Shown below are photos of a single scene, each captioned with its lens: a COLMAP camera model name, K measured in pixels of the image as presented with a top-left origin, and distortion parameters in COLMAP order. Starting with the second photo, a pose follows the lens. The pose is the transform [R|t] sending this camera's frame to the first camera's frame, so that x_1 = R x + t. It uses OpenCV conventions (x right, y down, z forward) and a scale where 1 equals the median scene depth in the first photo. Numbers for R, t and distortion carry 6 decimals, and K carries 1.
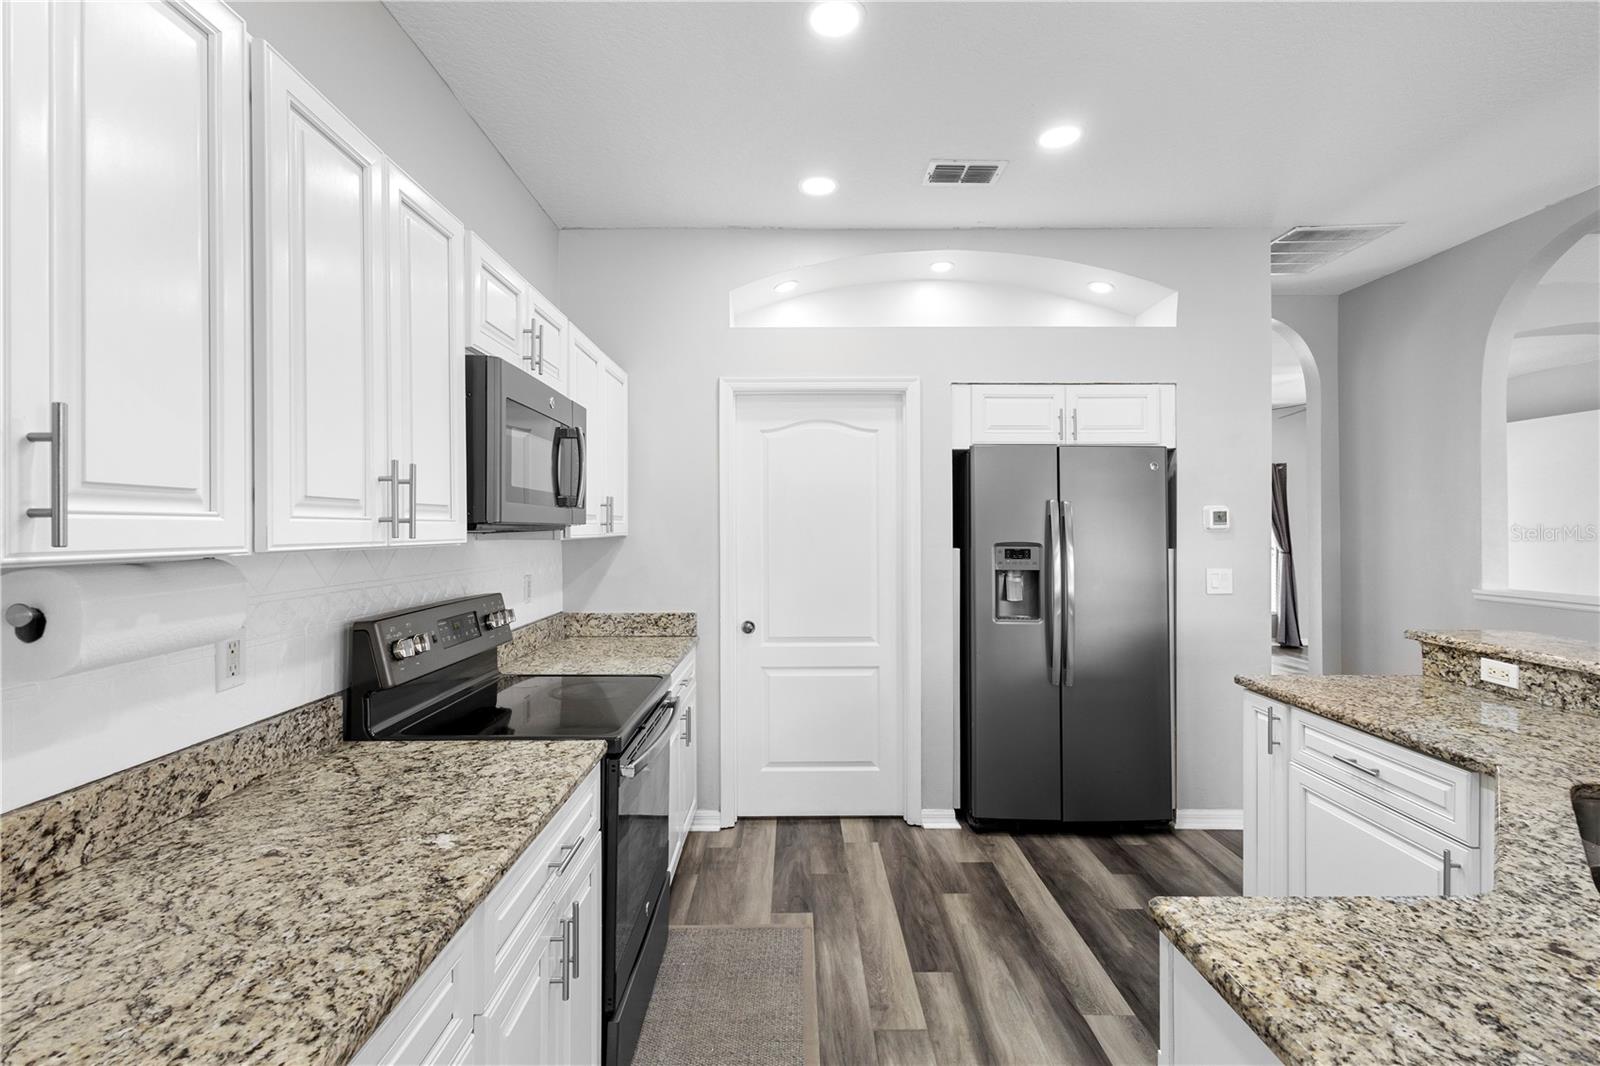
lens RADIAL K [[732.3, 0, 797.7], [0, 732.3, 525.9], [0, 0, 1]] dist [0.005696, -0.000605]
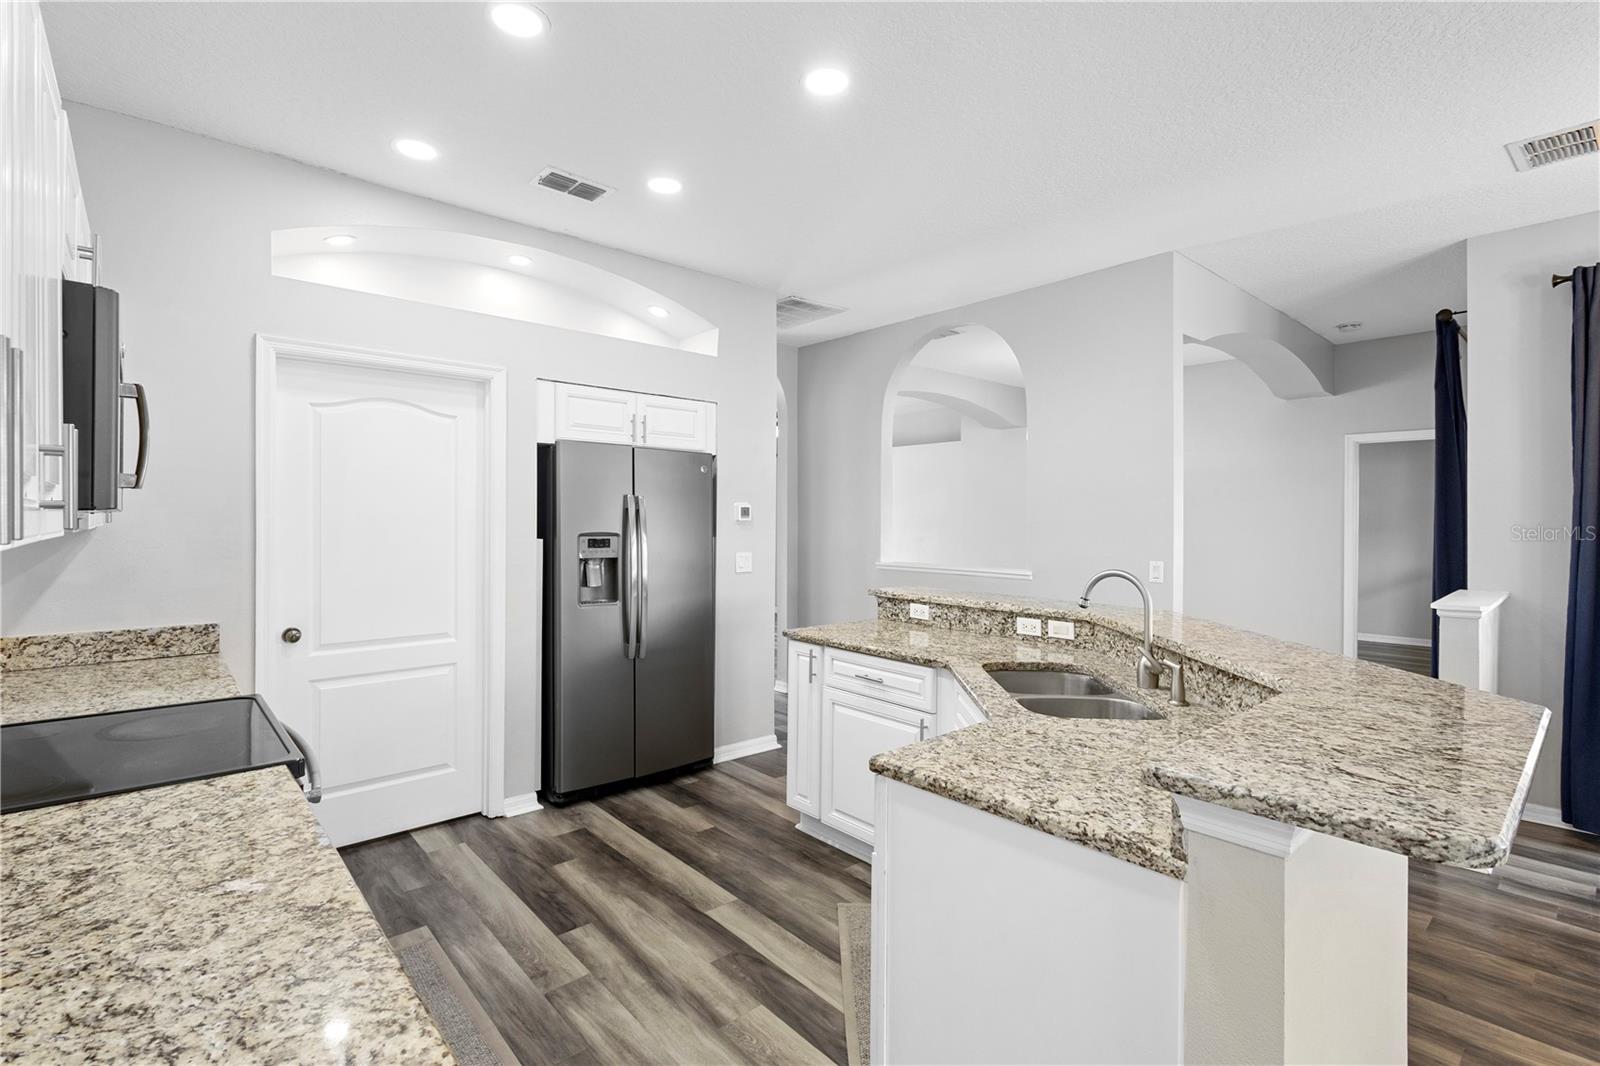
lens RADIAL K [[734.0, 0, 800.0], [0, 734.0, 521.4], [0, 0, 1]] dist [0.006227, -0.001459]
pose [[0.752924, 0.004096, 0.658095, -0.265783], [-0.007871, 0.999965, 0.002781, 0.000464], [-0.658061, -0.007274, 0.752930, -0.030039]]
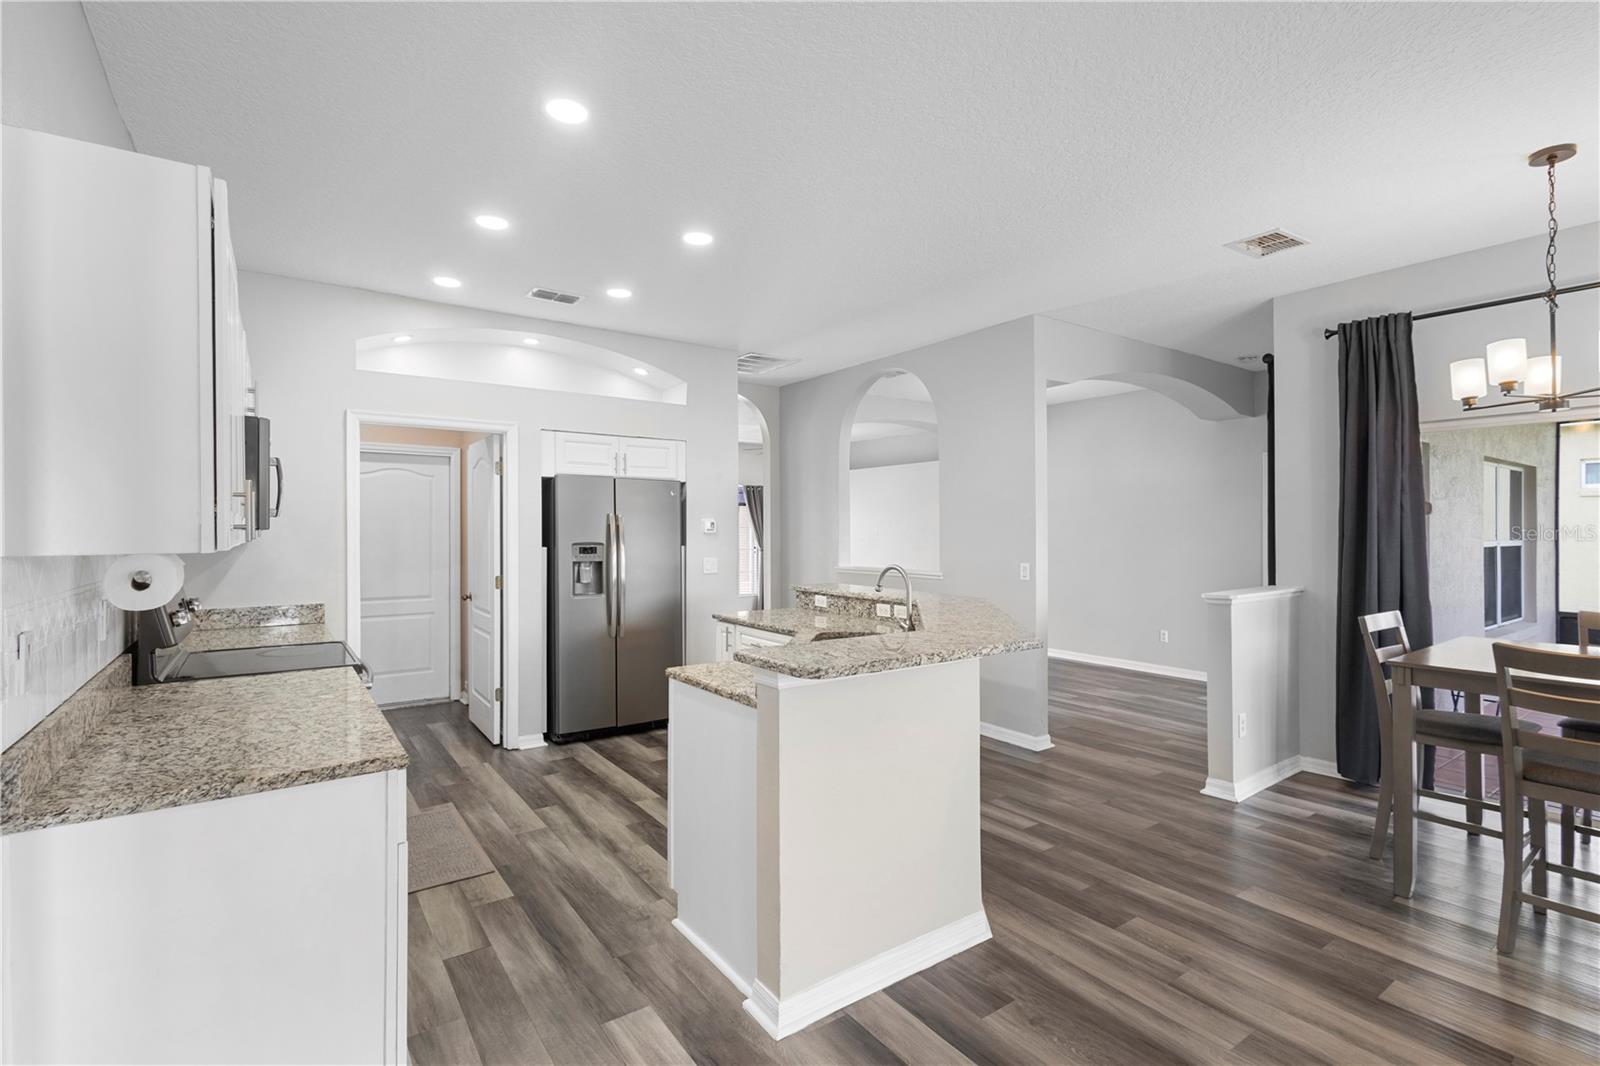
lens RADIAL K [[735.9, 0, 798.5], [0, 735.9, 532.4], [0, 0, 1]] dist [0.005400, 0.000470]
pose [[0.818447, -0.000427, 0.574582, -0.274899], [-0.000768, 0.999998, 0.001836, -0.001017], [-0.574581, -0.001944, 0.818445, -0.610570]]
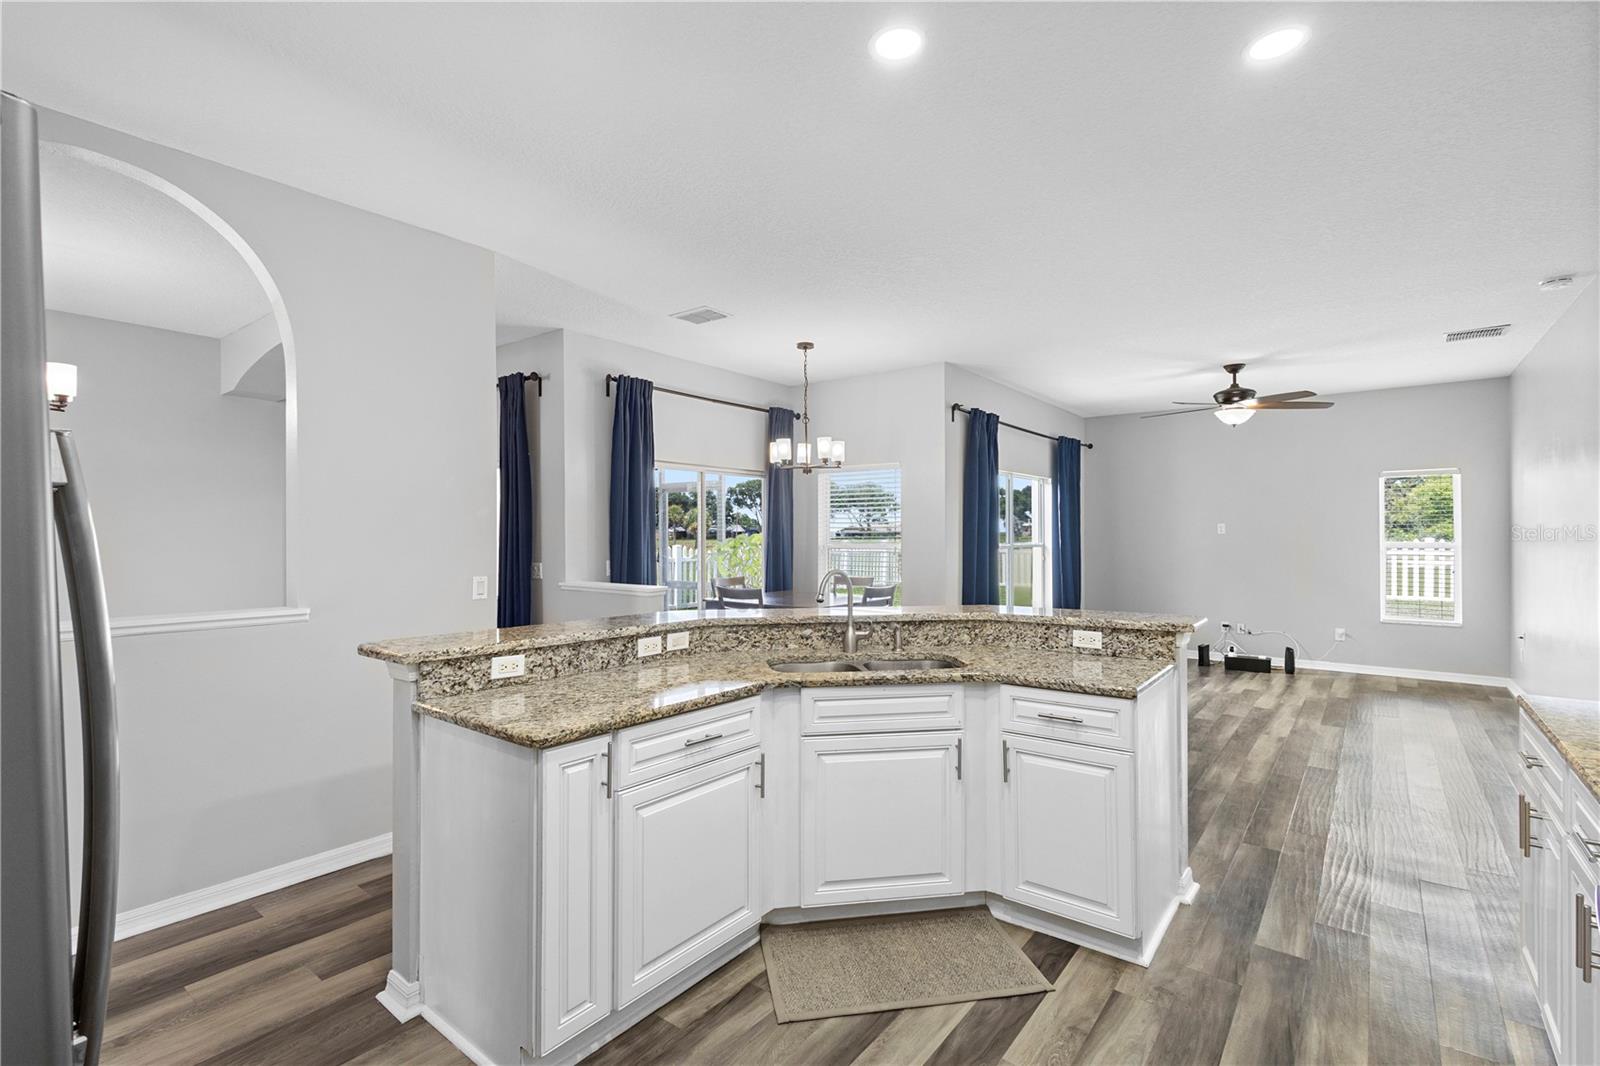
lens RADIAL K [[732.3, 0, 797.7], [0, 732.3, 525.9], [0, 0, 1]] dist [0.005696, -0.000605]
pose [[-0.781574, 0.011281, 0.623710, -0.056994], [0.002666, 0.999888, -0.014744, 0.007104], [-0.623806, -0.009861, -0.781517, 1.410885]]
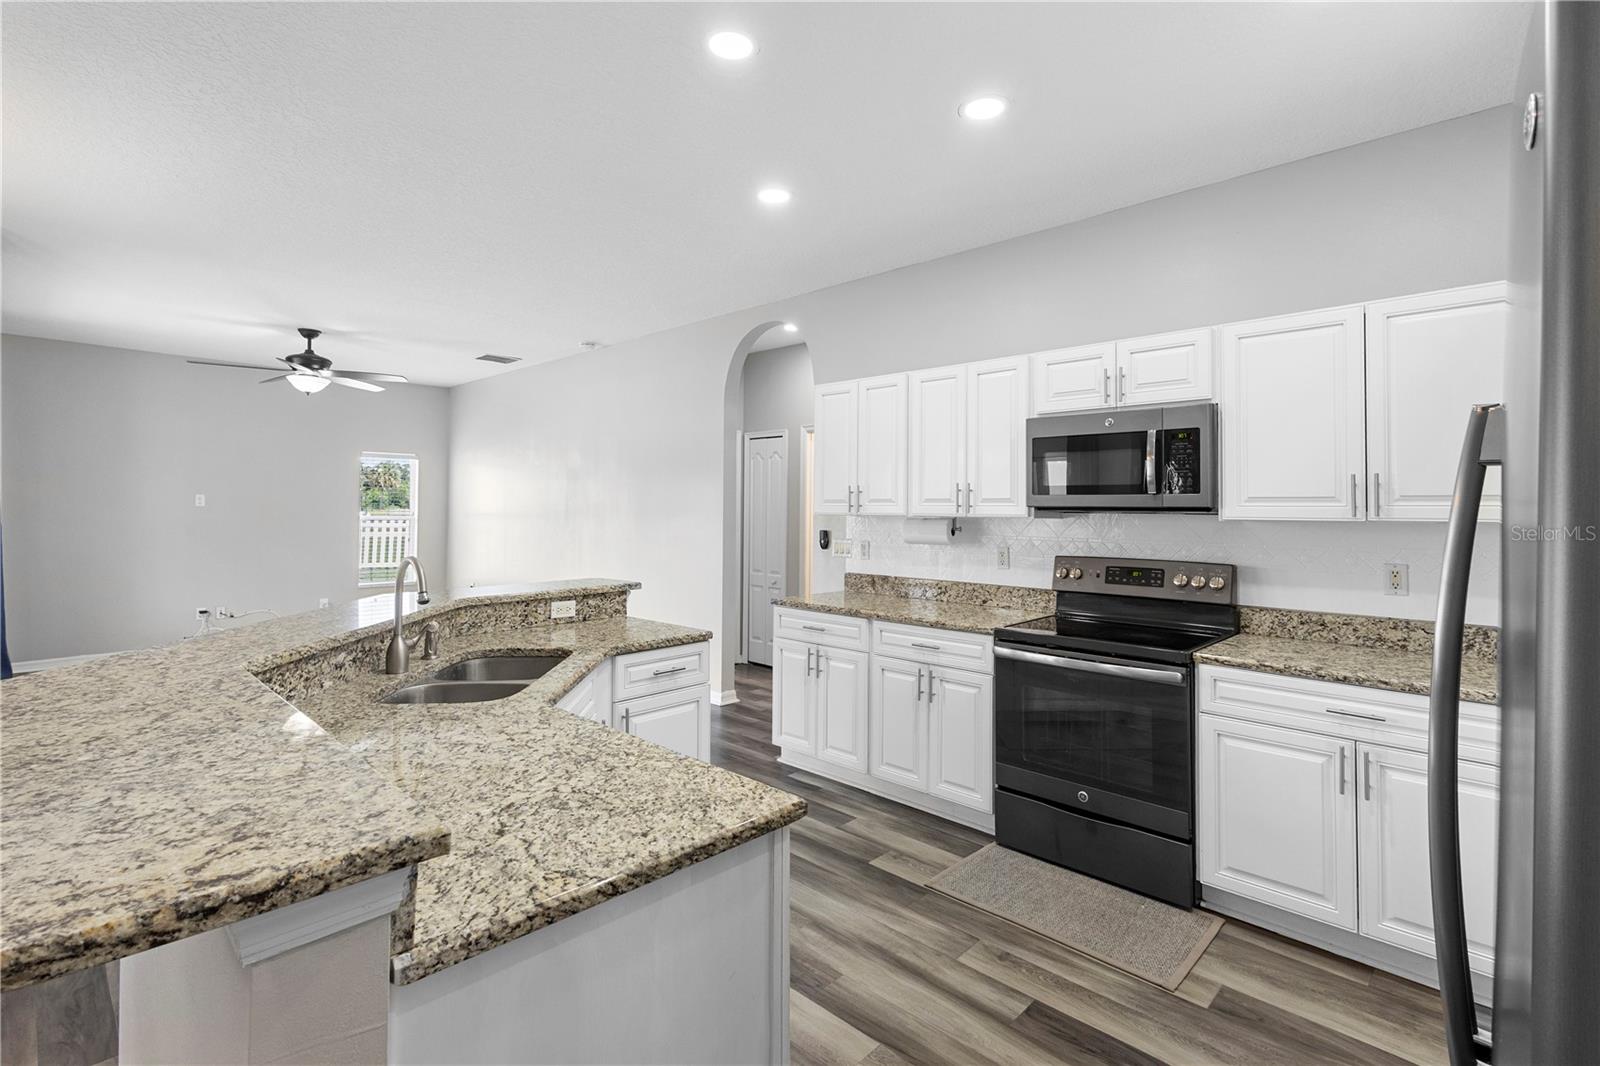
lens RADIAL K [[745.3, 0, 807.5], [0, 745.3, 491.6], [0, 0, 1]] dist [0.001671, -0.000286]
pose [[-0.691748, -0.021400, -0.721822, 0.971928], [-0.003918, 0.999657, -0.025882, 0.006422], [0.722129, -0.015076, -0.691595, 1.363464]]
